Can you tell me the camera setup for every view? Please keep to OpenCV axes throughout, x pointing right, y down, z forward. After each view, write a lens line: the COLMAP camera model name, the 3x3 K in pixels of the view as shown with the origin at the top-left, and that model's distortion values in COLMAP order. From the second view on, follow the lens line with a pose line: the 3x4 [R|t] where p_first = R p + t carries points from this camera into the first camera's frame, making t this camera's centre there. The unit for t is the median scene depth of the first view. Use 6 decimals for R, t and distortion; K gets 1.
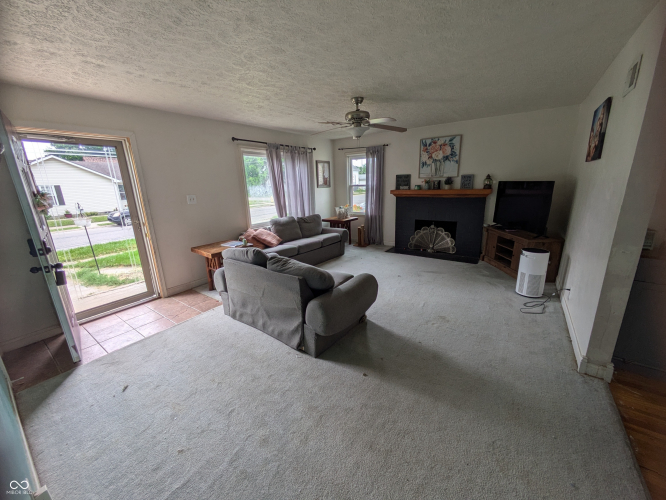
lens RADIAL K [[264.4, 0, 334.2], [0, 264.4, 250.8], [0, 0, 1]] dist [-0.000721, 0.000270]
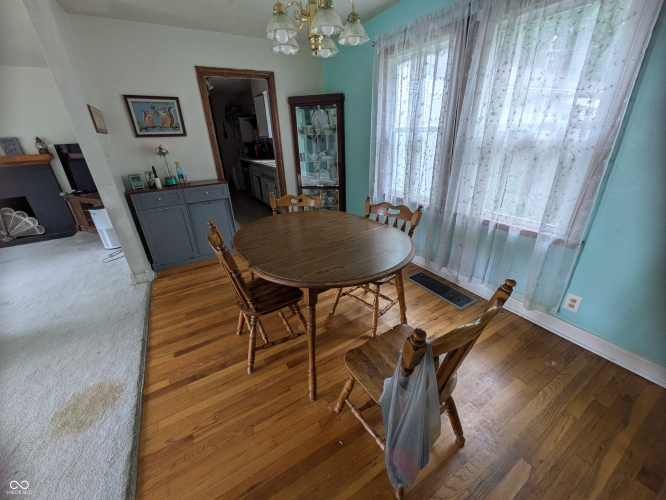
lens RADIAL K [[264.4, 0, 331.7], [0, 264.4, 249.0], [0, 0, 1]] dist [-0.000721, 0.000270]
pose [[0.411188, -0.357748, 0.838416, 0.118206], [0.258968, 0.927716, 0.268845, 0.082982], [-0.873991, 0.106577, 0.474111, -0.265226]]
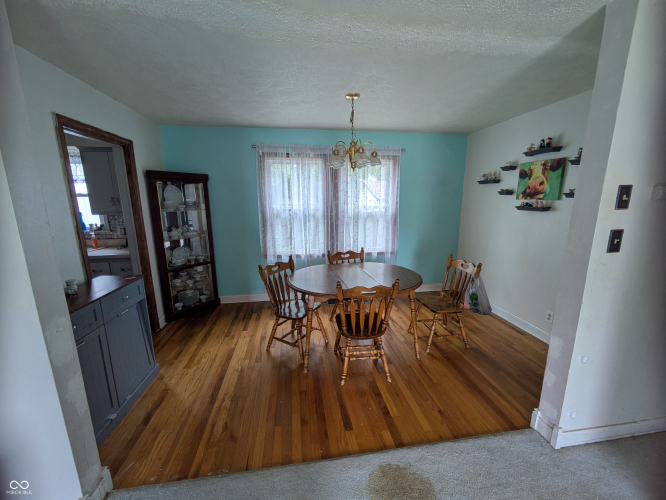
lens RADIAL K [[264.4, 0, 333.8], [0, 264.4, 248.9], [0, 0, 1]] dist [-0.000721, 0.000270]
pose [[-0.687588, -0.106754, 0.718211, 0.065239], [0.209440, 0.917932, 0.336951, -0.105338], [-0.695239, 0.382105, -0.608800, 0.336262]]
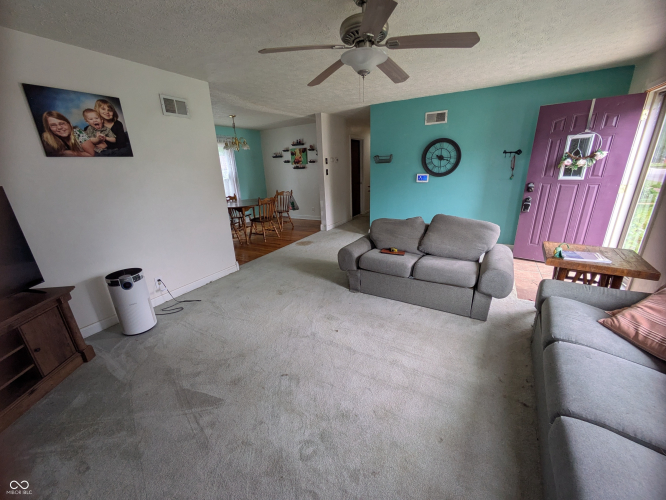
lens RADIAL K [[264.4, 0, 328.7], [0, 264.4, 251.3], [0, 0, 1]] dist [-0.000721, 0.000270]
pose [[-0.994154, 0.095626, -0.050140, 0.157583], [0.052808, 0.835656, 0.546709, -0.325976], [0.094179, 0.540865, -0.835820, 1.214382]]
